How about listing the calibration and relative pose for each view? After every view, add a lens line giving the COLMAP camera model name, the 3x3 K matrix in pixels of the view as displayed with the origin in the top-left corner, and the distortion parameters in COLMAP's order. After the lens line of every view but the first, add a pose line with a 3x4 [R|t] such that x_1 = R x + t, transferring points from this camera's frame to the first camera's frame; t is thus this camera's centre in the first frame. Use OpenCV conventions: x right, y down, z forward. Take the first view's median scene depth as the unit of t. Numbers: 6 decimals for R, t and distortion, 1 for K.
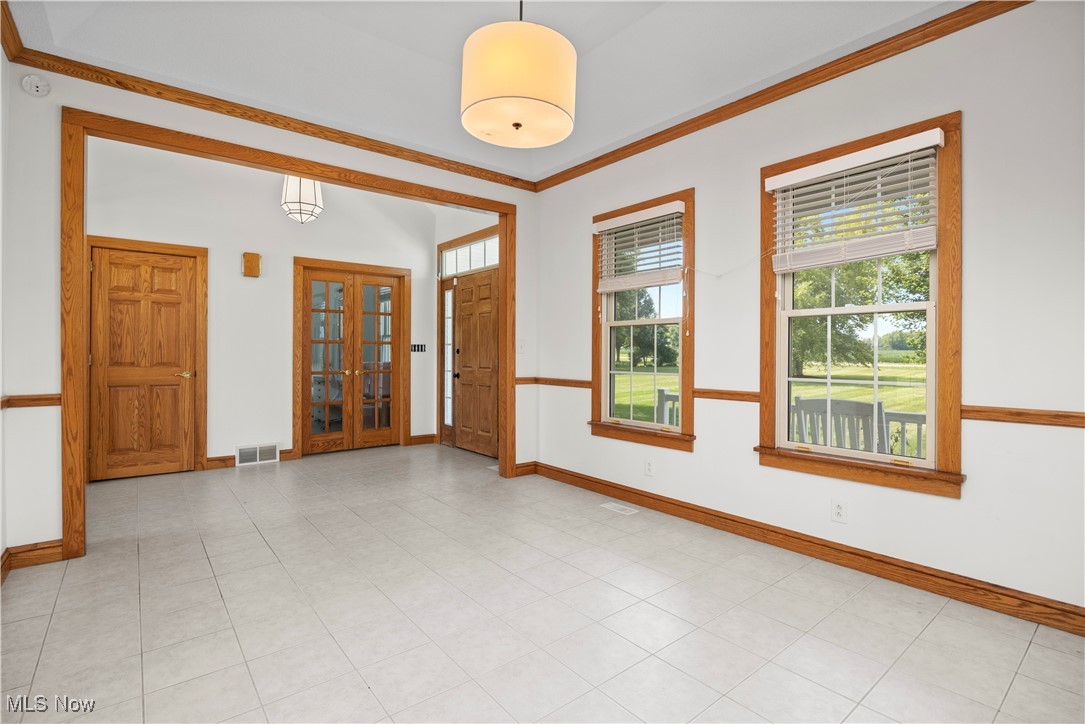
lens RADIAL K [[504.6, 0, 540.7], [0, 504.6, 363.7], [0, 0, 1]] dist [-0.018884, 0.000076]
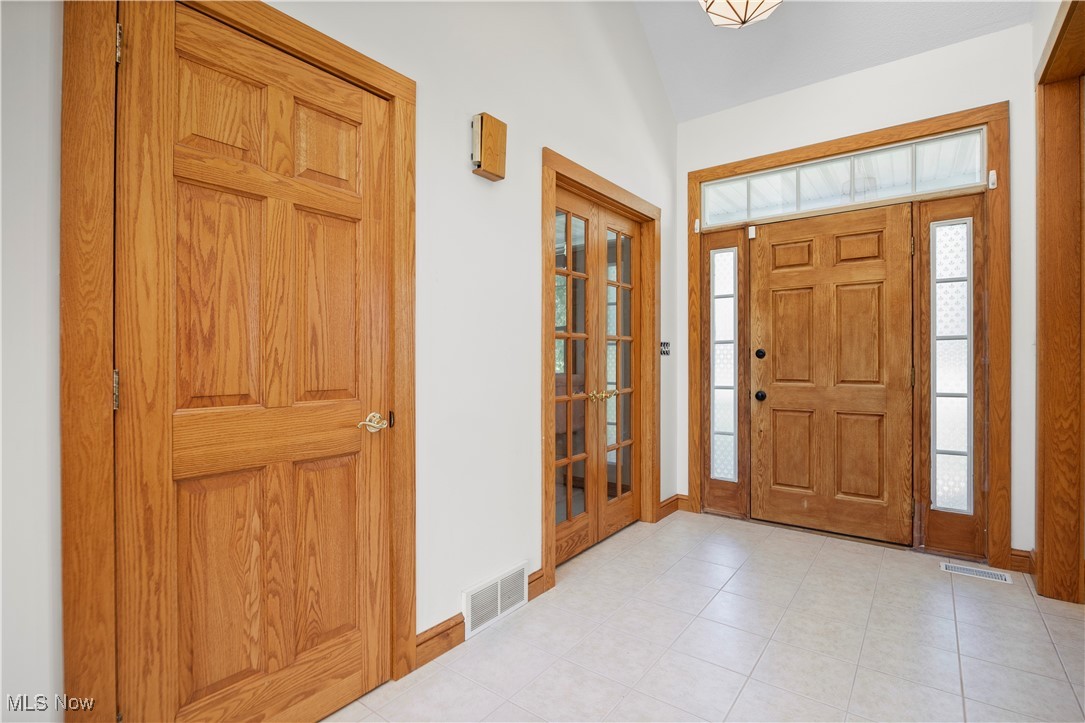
lens RADIAL K [[504.6, 0, 542.1], [0, 504.6, 367.1], [0, 0, 1]] dist [-0.018884, 0.000076]
pose [[0.974551, -0.013476, 0.223762, -0.670978], [0.013861, 0.999904, -0.000150, -0.015655], [-0.223738, 0.003248, 0.974644, 0.621220]]
